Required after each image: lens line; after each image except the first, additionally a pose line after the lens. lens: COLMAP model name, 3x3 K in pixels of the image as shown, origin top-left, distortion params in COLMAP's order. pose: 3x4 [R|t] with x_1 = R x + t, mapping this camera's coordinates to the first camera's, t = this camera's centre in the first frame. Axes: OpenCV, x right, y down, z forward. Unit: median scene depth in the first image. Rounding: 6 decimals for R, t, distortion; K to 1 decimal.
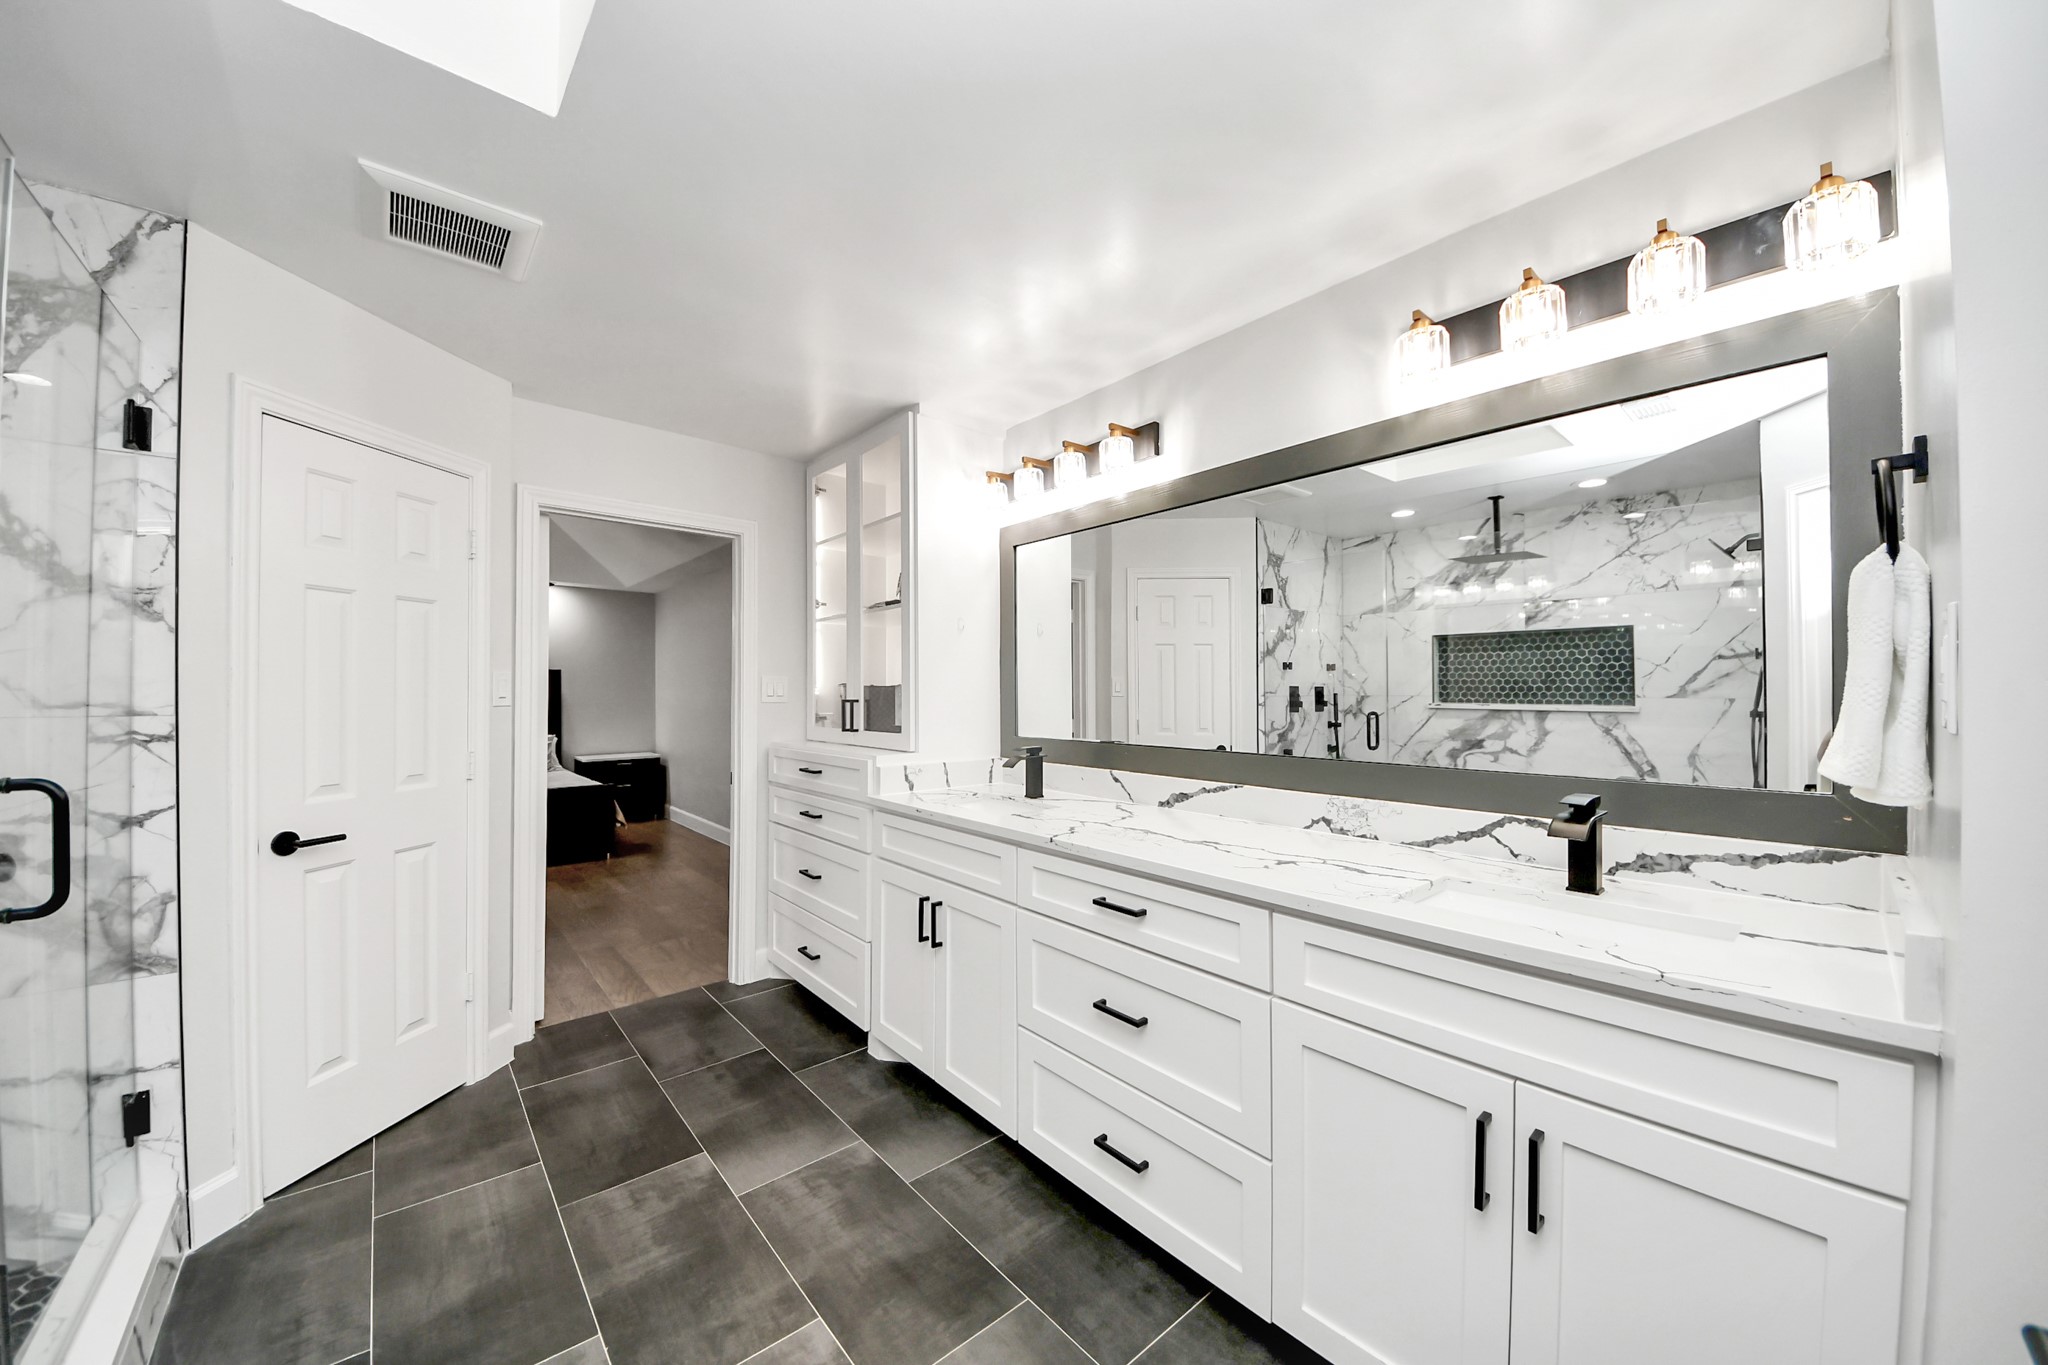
lens RADIAL K [[745.5, 0, 1026.2], [0, 745.5, 686.5], [0, 0, 1]] dist [0.009964, -0.007679]
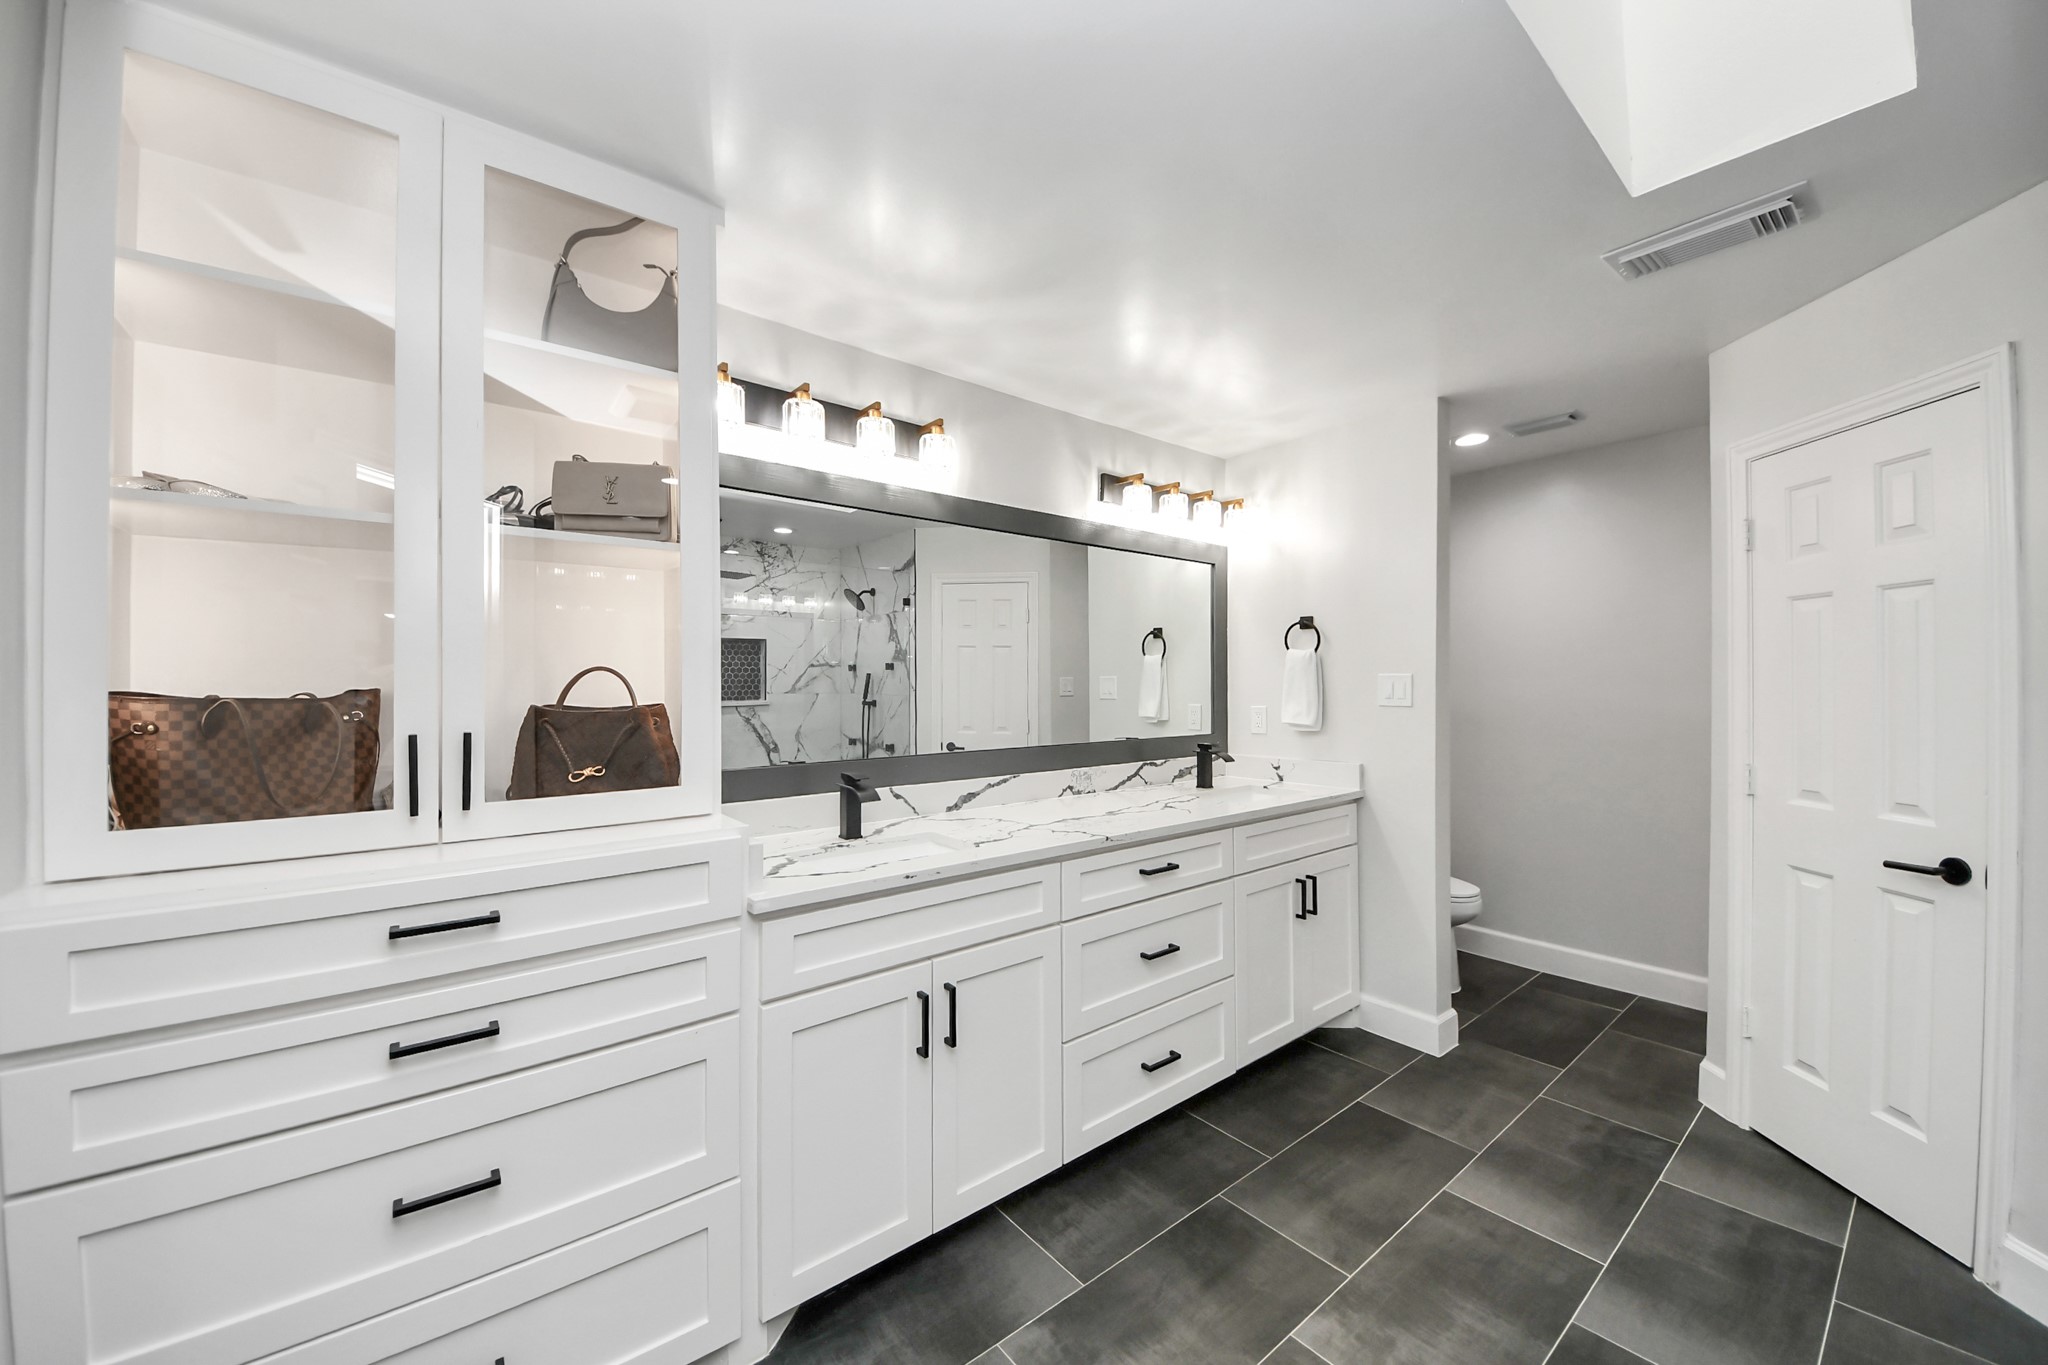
lens RADIAL K [[745.5, 0, 1015.1], [0, 745.5, 680.4], [0, 0, 1]] dist [0.009964, -0.007679]
pose [[0.037294, 0.001796, 0.999303, -0.900084], [-0.006825, 0.999976, -0.001542, -0.018818], [-0.999281, -0.006762, 0.037305, 0.934801]]
